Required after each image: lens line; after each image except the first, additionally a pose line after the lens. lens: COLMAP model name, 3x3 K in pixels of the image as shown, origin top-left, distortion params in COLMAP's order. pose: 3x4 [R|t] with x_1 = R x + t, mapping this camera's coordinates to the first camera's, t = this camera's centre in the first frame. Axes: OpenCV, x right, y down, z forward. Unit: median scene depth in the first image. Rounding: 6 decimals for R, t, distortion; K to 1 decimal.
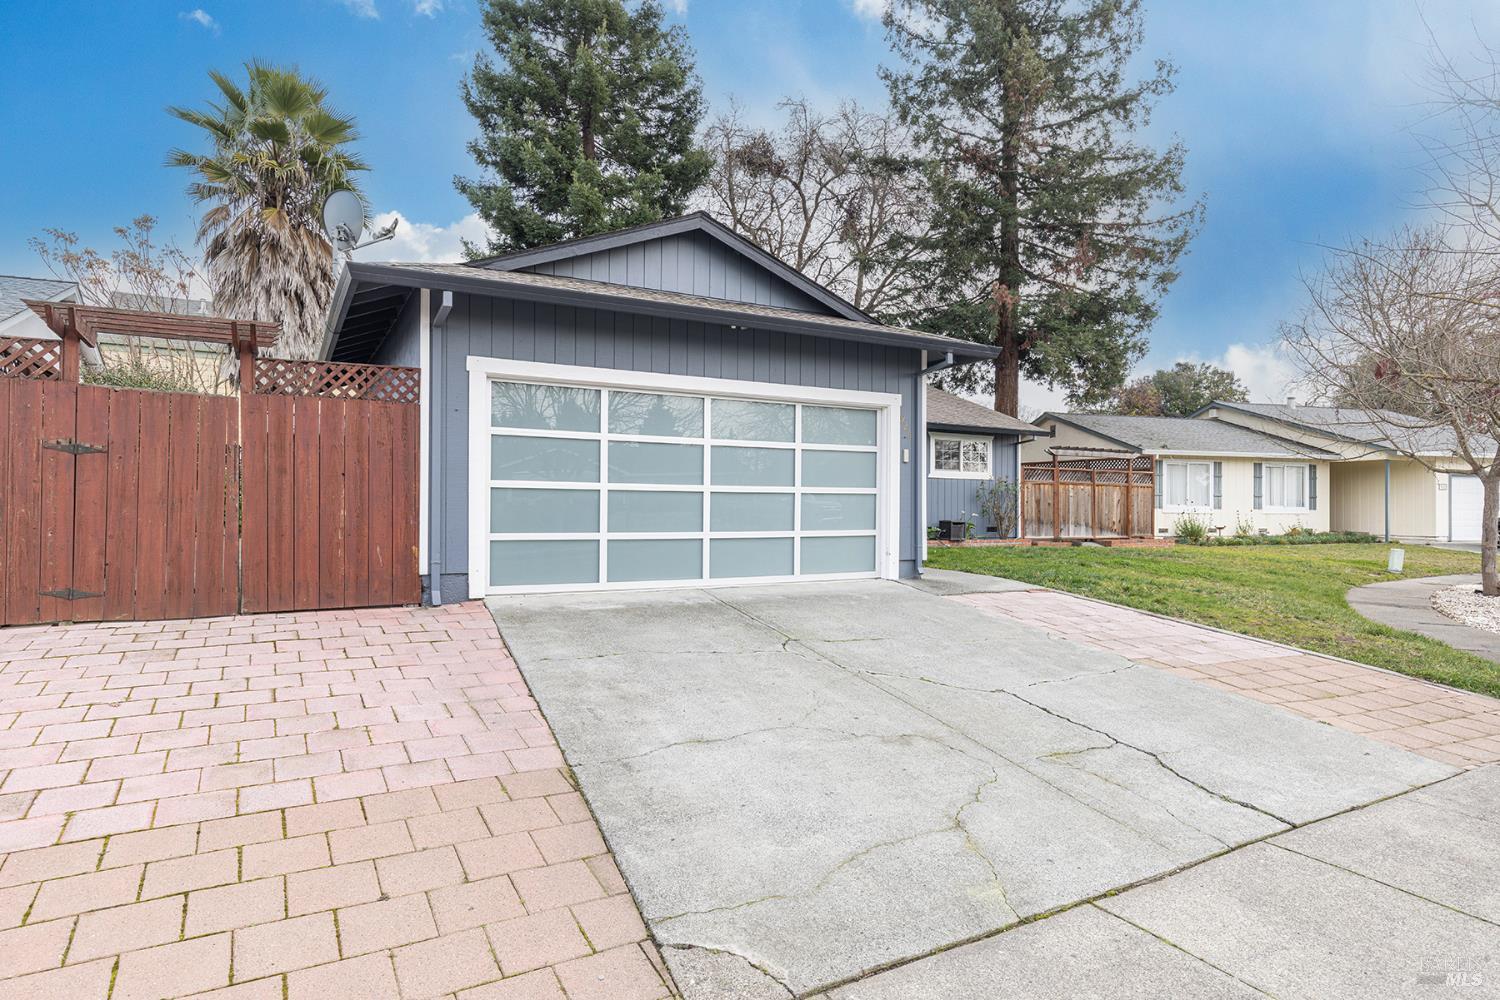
lens RADIAL K [[852.1, 0, 759.9], [0, 852.1, 505.5], [0, 0, 1]] dist [-0.001040, 0.000214]
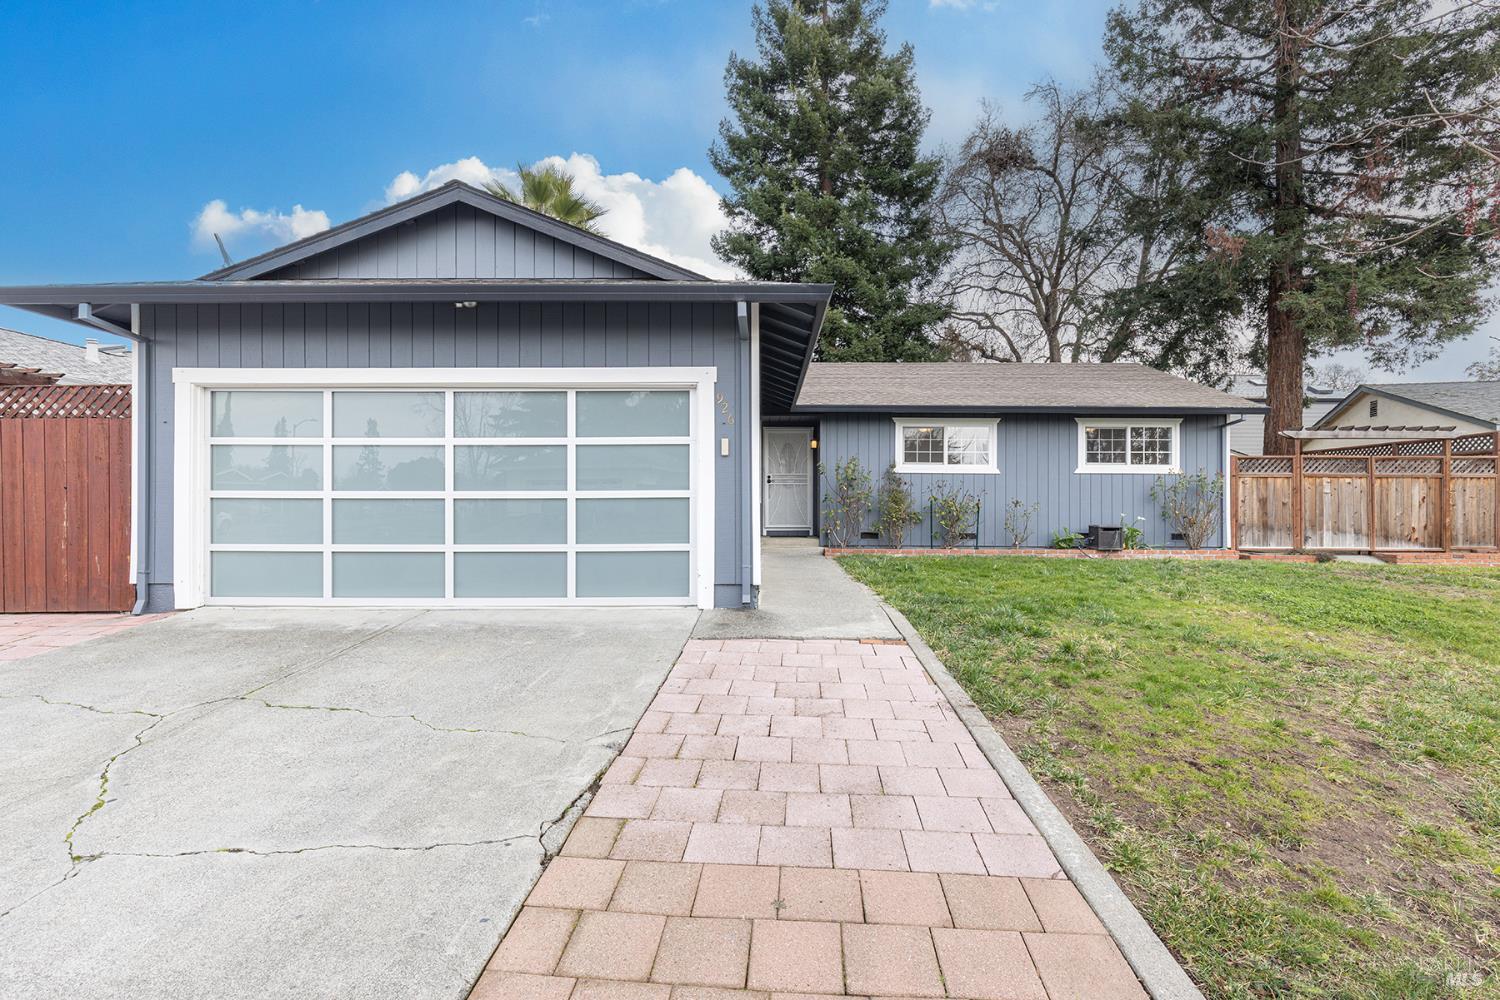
lens RADIAL K [[713.6, 0, 758.5], [0, 713.6, 502.6], [0, 0, 1]] dist [-0.000290, 0.001596]
pose [[0.869636, -0.008126, -0.493627, 0.512045], [0.006545, 0.999966, -0.004930, -0.005861], [0.493650, 0.001056, 0.869660, 0.460736]]
